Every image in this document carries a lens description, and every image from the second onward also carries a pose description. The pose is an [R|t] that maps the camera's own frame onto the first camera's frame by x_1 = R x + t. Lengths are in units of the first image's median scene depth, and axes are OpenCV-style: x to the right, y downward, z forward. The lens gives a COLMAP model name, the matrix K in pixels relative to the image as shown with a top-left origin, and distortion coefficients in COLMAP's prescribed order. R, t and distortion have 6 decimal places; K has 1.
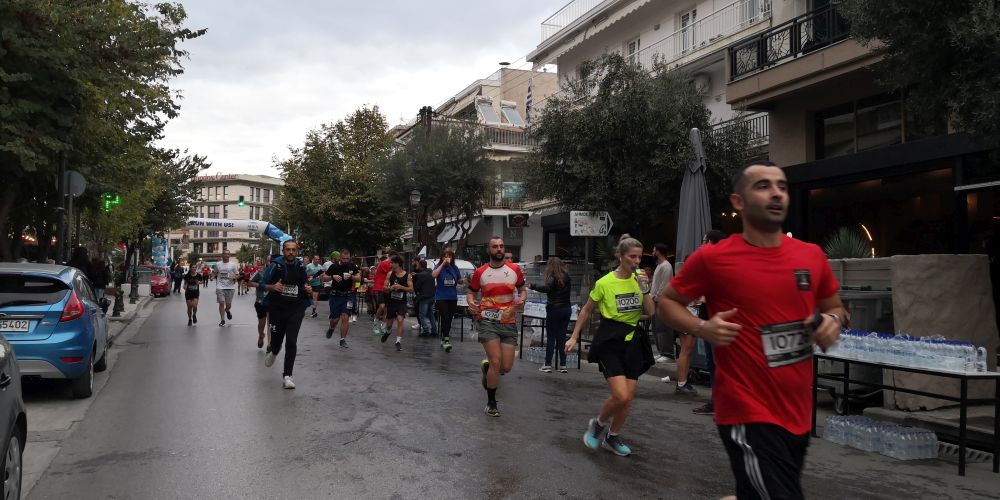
lens RADIAL K [[796.3, 0, 495.0], [0, 796.3, 245.1], [0, 0, 1]] dist [0.080427, -0.151016]
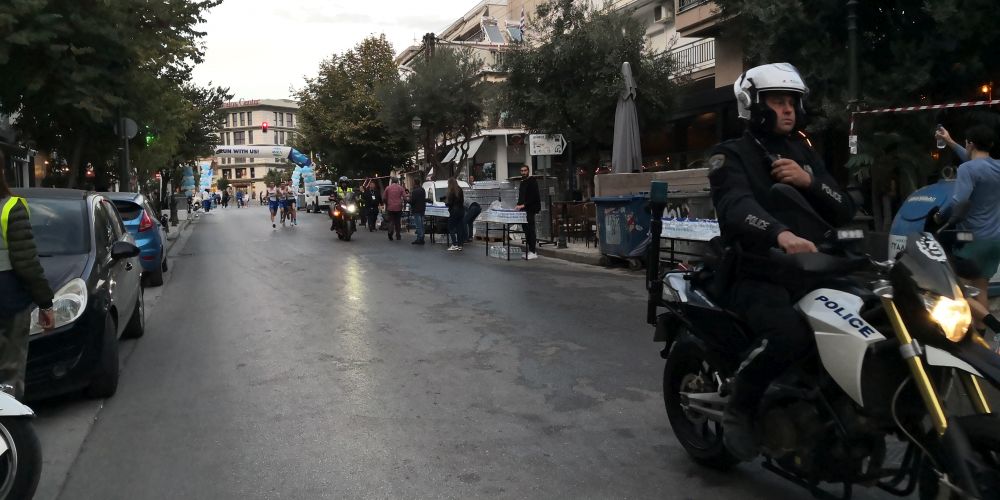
lens RADIAL K [[805.3, 0, 488.9], [0, 805.3, 248.7], [0, 0, 1]] dist [0.081801, -0.101393]
pose [[0.998437, -0.031508, -0.046161, 0.044022], [0.036301, 0.993599, 0.106971, -0.002121], [0.042495, -0.108480, 0.993190, -0.124593]]
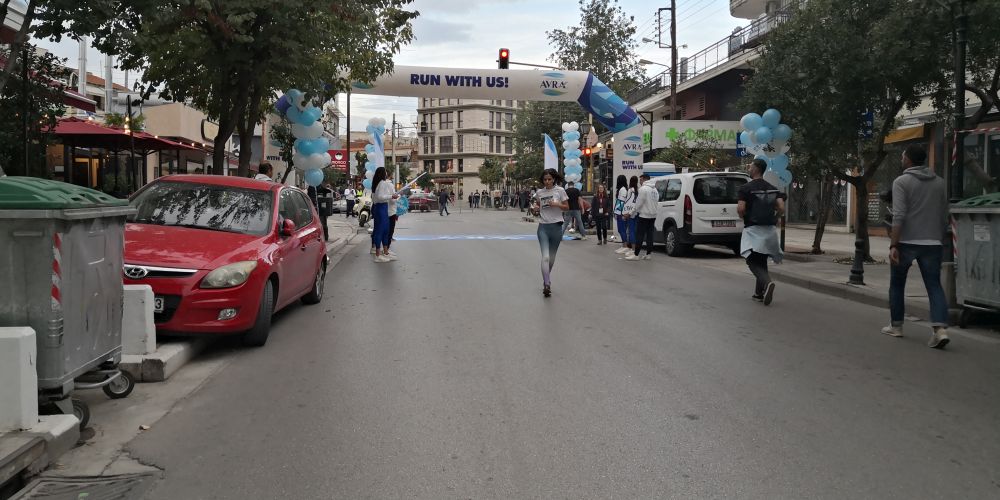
lens RADIAL K [[805.3, 0, 488.9], [0, 805.3, 248.7], [0, 0, 1]] dist [0.081801, -0.101393]
pose [[0.960704, 0.013124, -0.277263, -0.468442], [0.014534, 0.995133, 0.097464, 0.040001], [0.277193, -0.097664, 0.955838, 1.271253]]
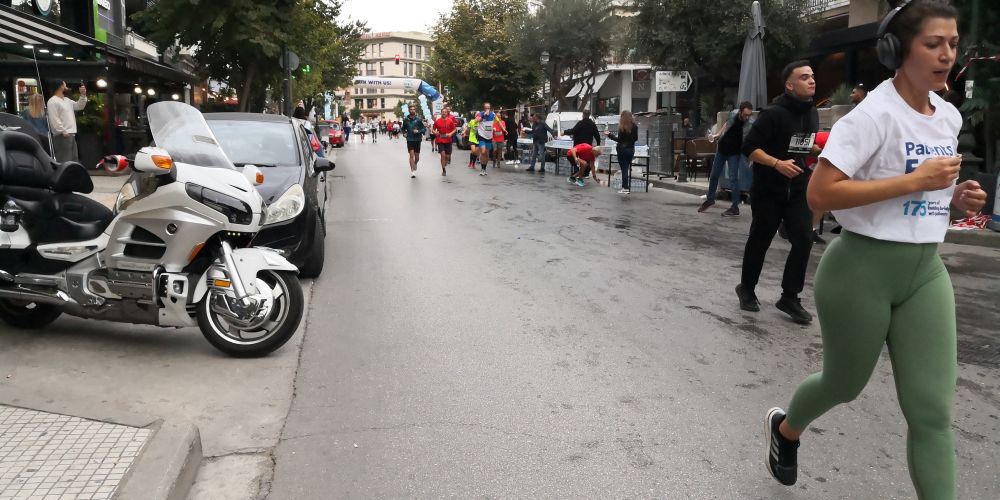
lens RADIAL K [[796.3, 0, 495.0], [0, 796.3, 245.1], [0, 0, 1]] dist [0.080427, -0.151016]
pose [[0.982700, 0.017175, -0.184404, 0.043448], [0.016636, 0.983480, 0.180253, -0.003014], [0.184454, -0.180202, 0.966180, -0.163566]]
